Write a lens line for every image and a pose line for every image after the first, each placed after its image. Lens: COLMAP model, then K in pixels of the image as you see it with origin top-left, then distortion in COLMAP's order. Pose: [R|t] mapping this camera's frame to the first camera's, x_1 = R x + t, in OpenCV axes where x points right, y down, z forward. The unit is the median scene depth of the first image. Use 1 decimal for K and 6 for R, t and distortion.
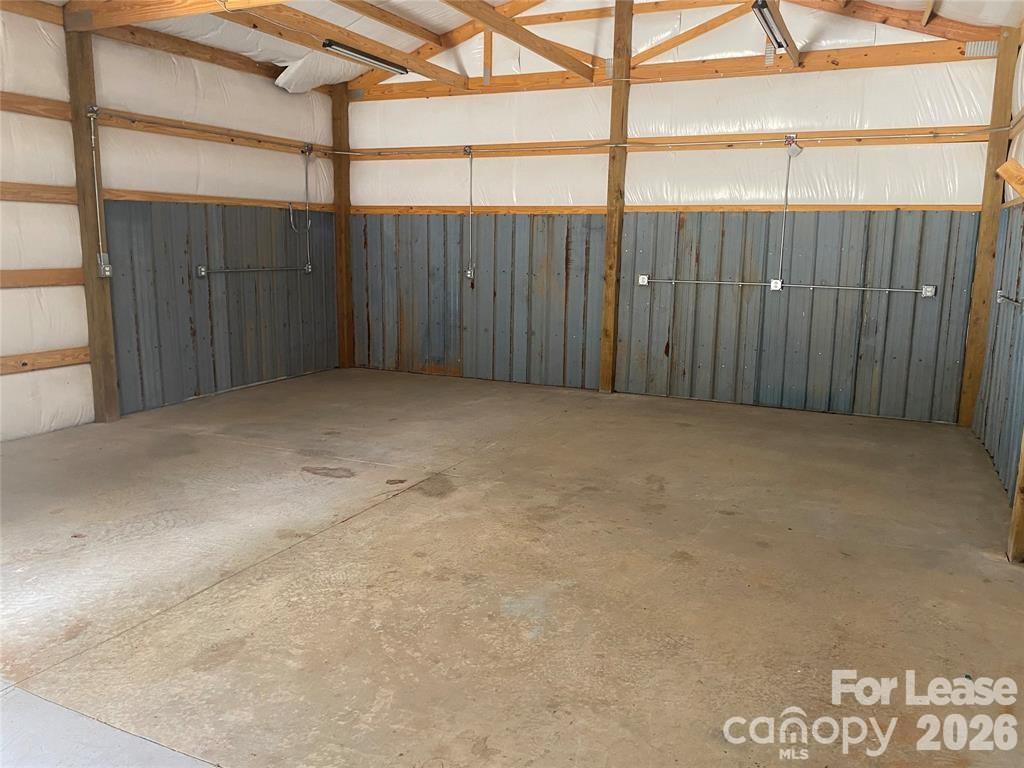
lens RADIAL K [[777.8, 0, 524.0], [0, 777.8, 380.3], [0, 0, 1]] dist [0.049365, -0.067737]
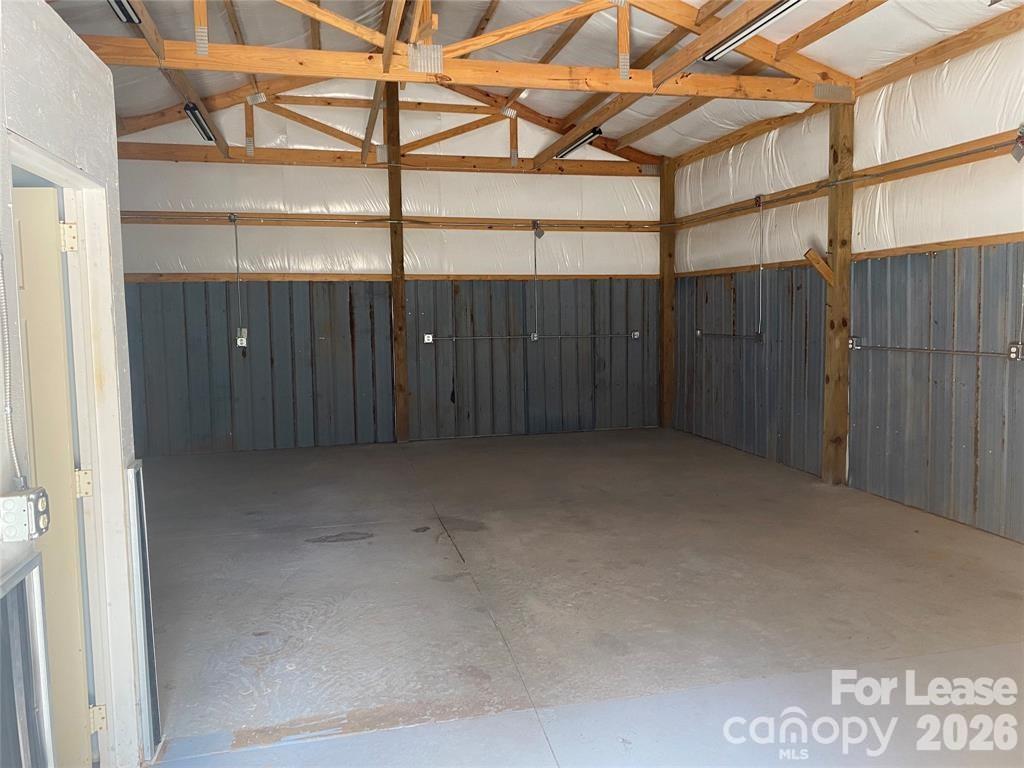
lens RADIAL K [[777.8, 0, 524.0], [0, 777.8, 380.3], [0, 0, 1]] dist [0.049365, -0.067737]
pose [[0.775863, -0.083638, 0.625333, -0.493248], [0.135260, 0.990178, -0.035384, -0.010516], [-0.616232, 0.112036, 0.779555, 0.042196]]
